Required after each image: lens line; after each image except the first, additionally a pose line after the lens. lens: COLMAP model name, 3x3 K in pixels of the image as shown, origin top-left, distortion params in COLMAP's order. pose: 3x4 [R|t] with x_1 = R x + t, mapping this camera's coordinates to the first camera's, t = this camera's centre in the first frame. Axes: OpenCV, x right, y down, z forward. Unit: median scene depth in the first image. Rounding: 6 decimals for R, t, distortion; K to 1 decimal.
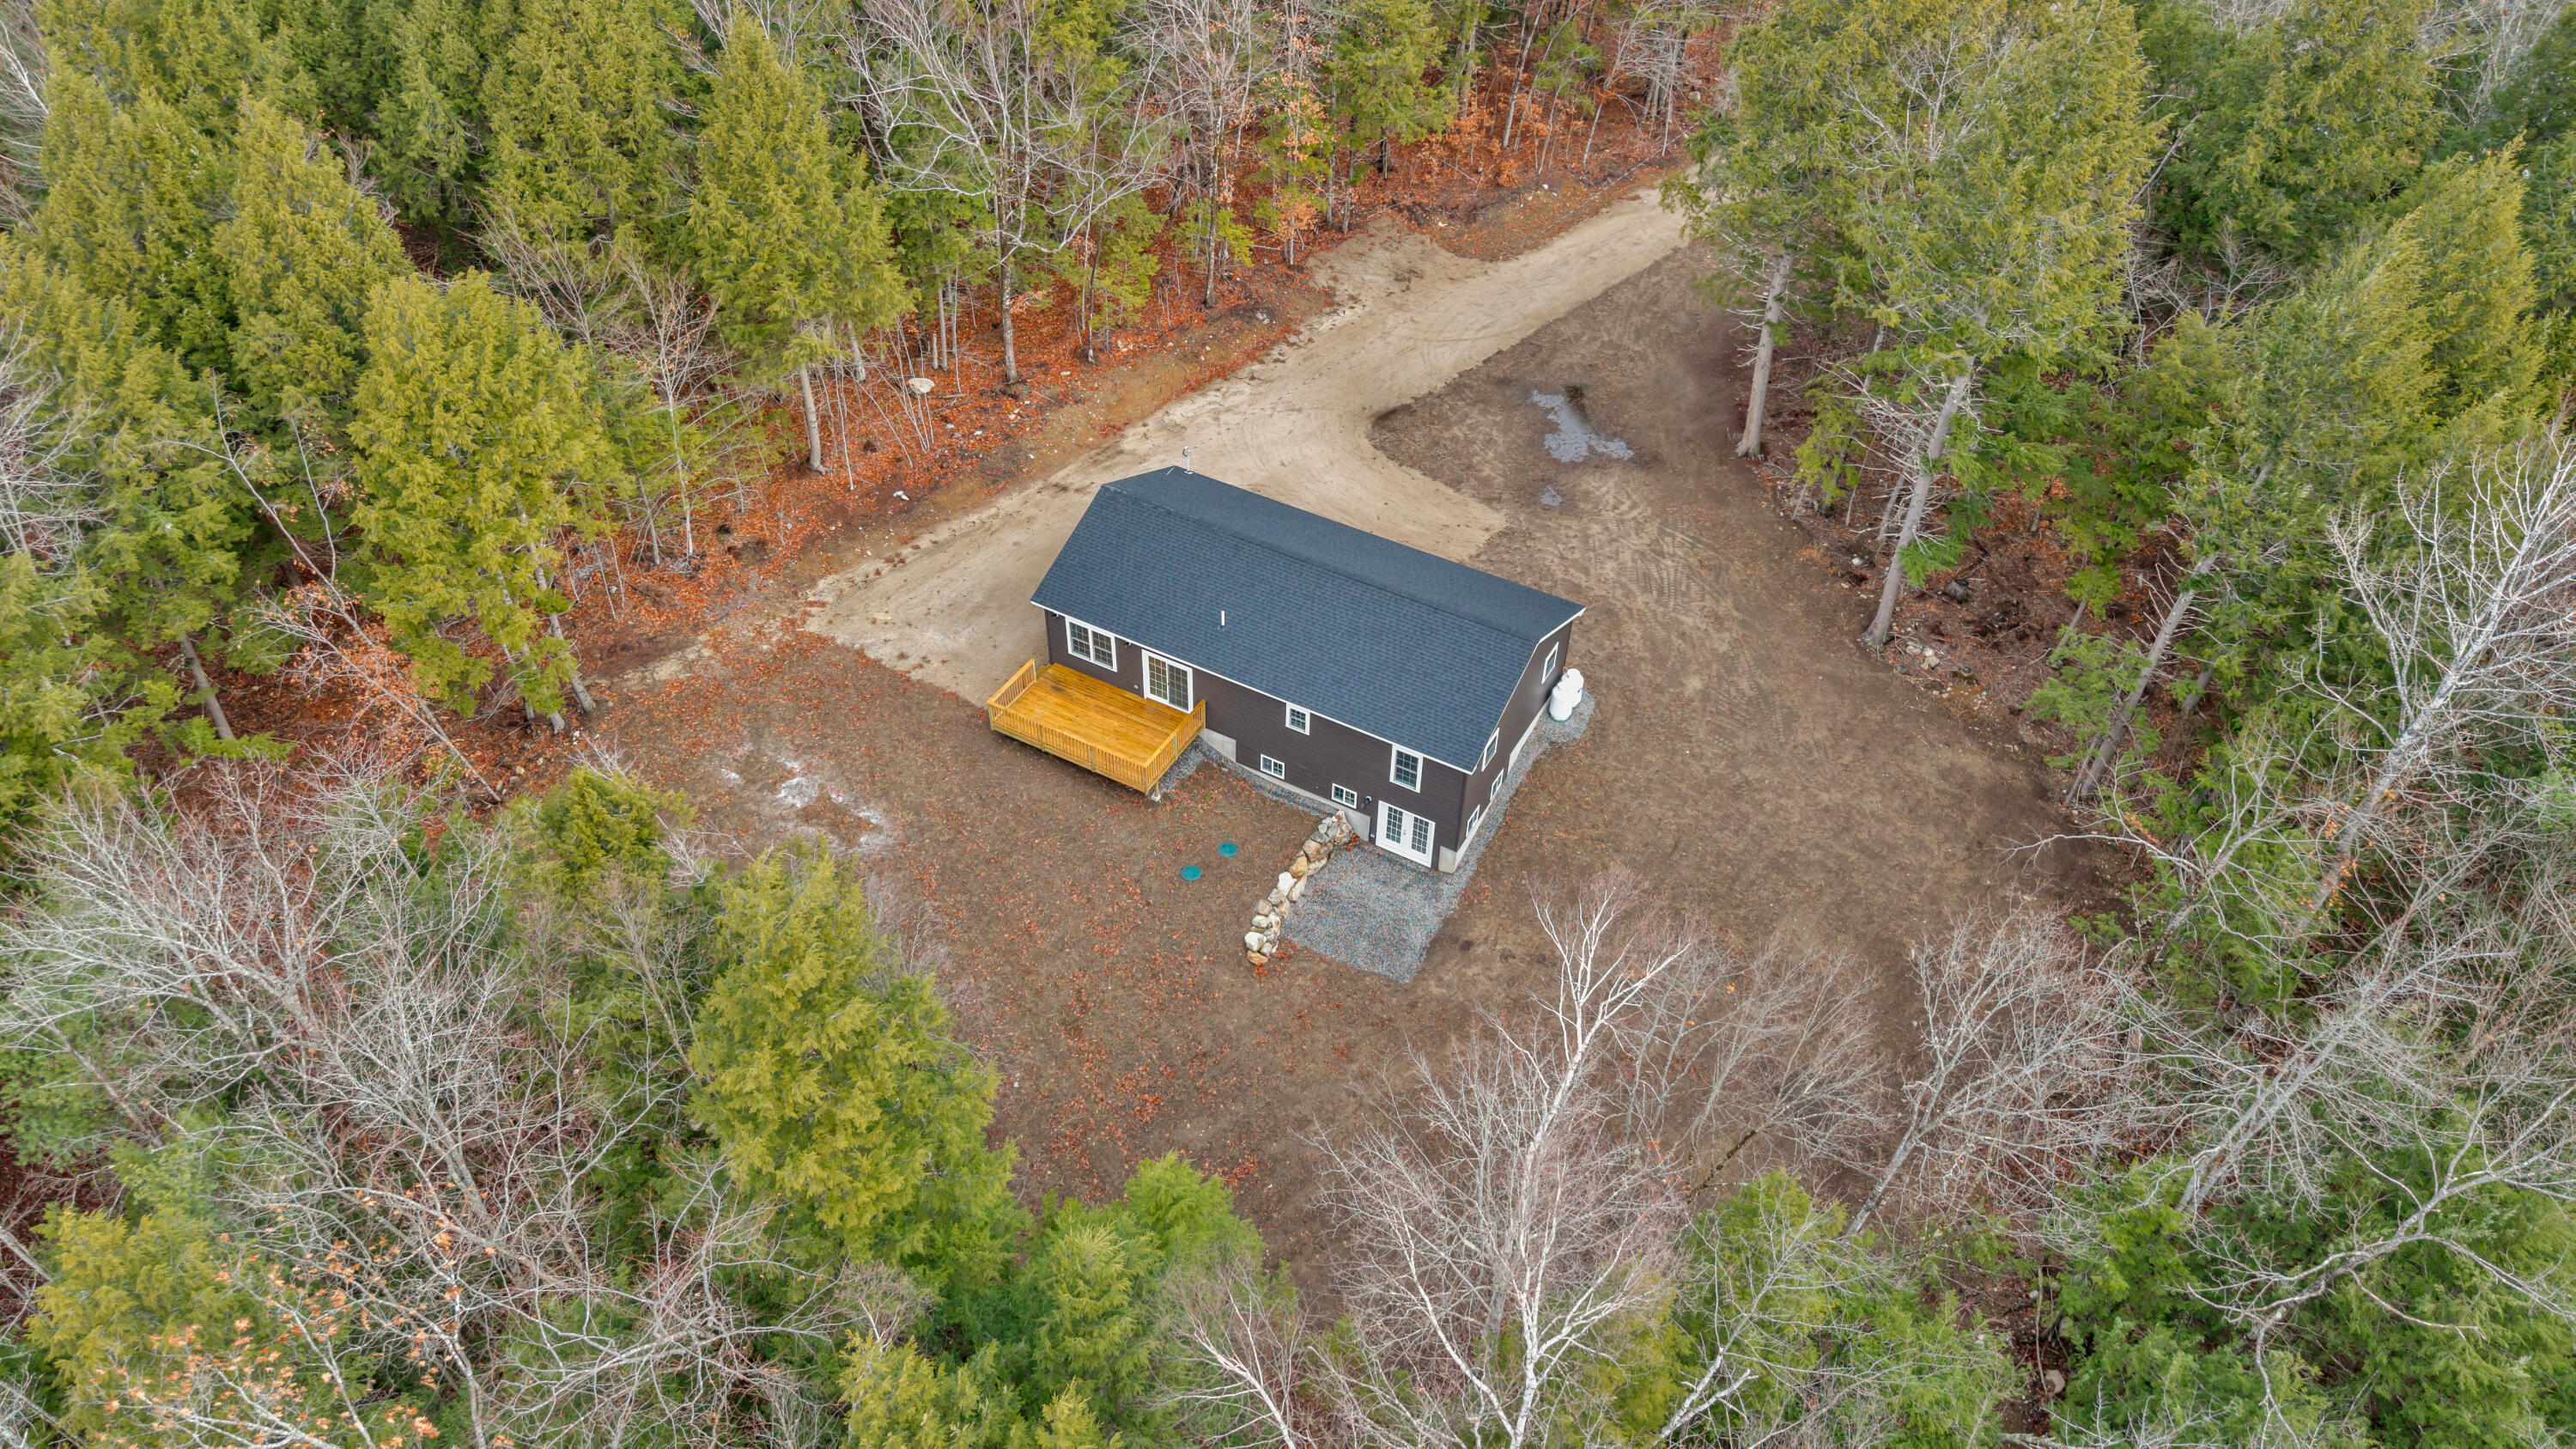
lens RADIAL K [[1718.7, 0, 1285.1], [0, 1718.7, 719.7], [0, 0, 1]] dist [0.143317, -0.417755]
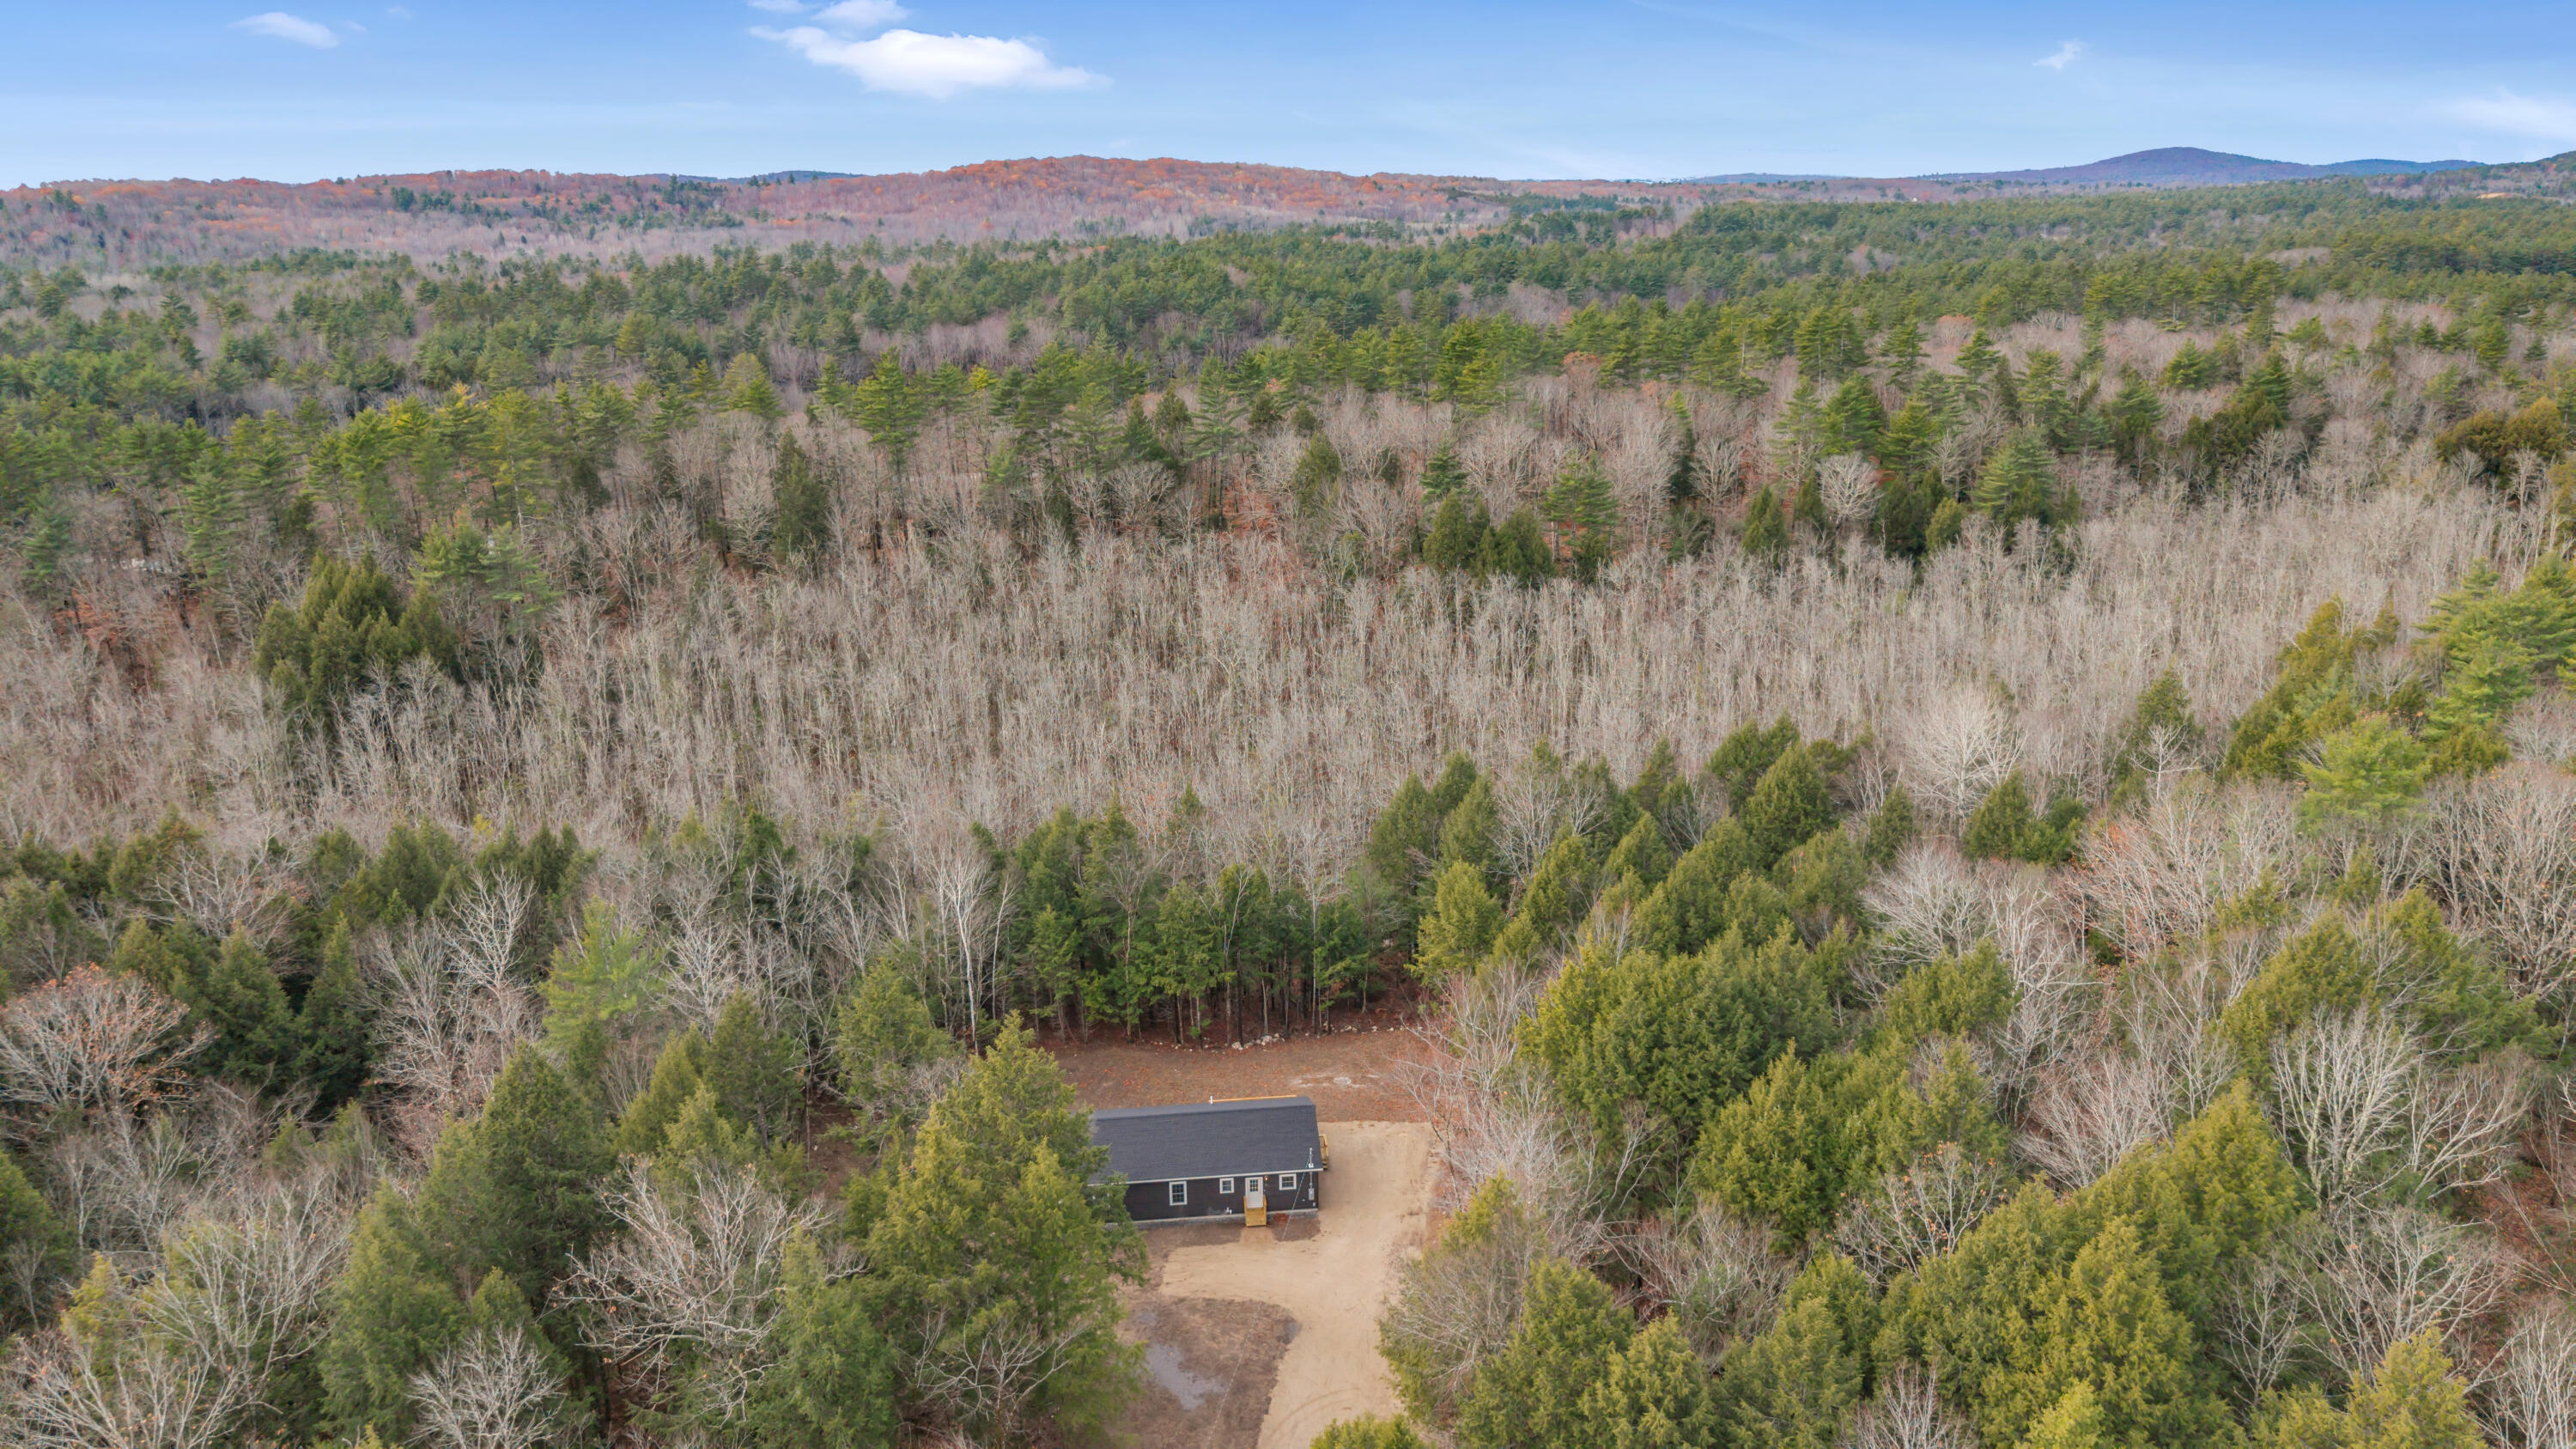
lens RADIAL K [[1724.9, 0, 1288.0], [0, 1724.9, 724.5], [0, 0, 1]] dist [0.018592, -0.022938]
pose [[-0.821049, 0.161259, -0.547607, 0.843659], [-0.390251, 0.541554, 0.744596, -1.671274], [0.416632, 0.825054, -0.381712, 1.289665]]
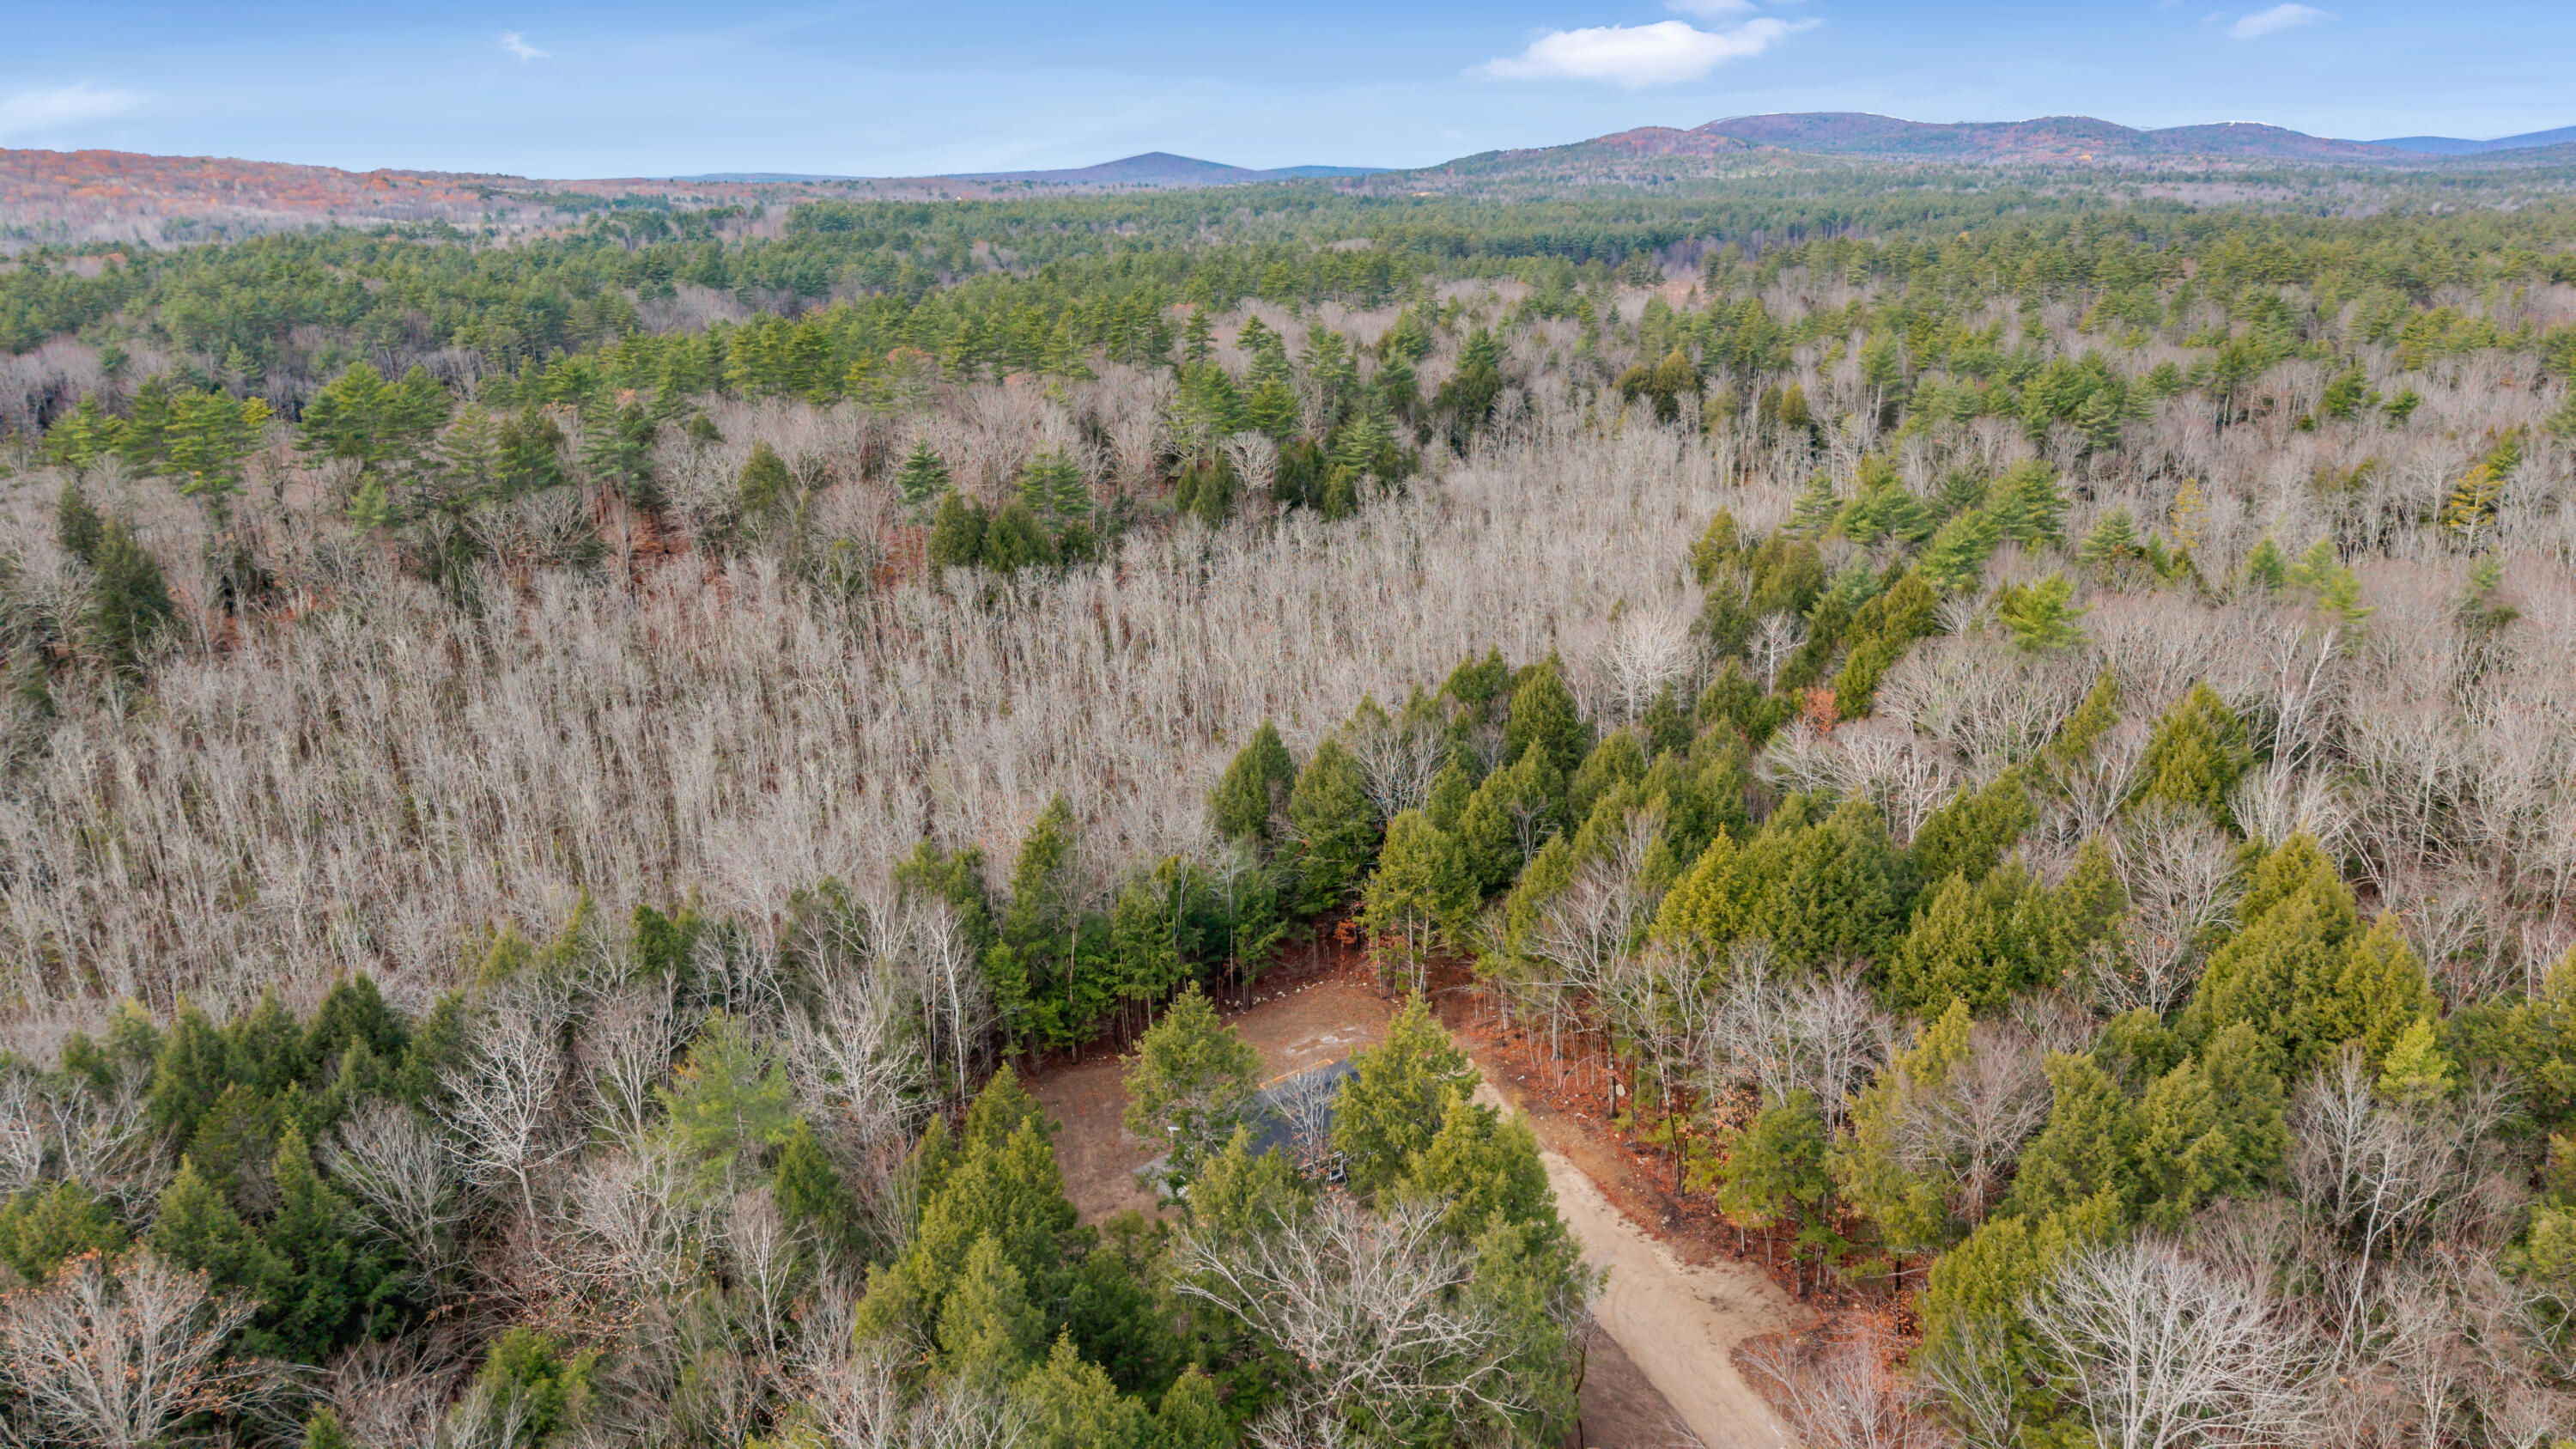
lens RADIAL K [[1749.5, 0, 1286.0], [0, 1749.5, 691.6], [0, 0, 1]] dist [-0.002379, -0.001206]
pose [[-0.419284, 0.242321, -0.874918, 1.507107], [-0.616908, 0.630990, 0.470400, -1.204926], [0.666052, 0.736975, -0.115074, 0.795600]]
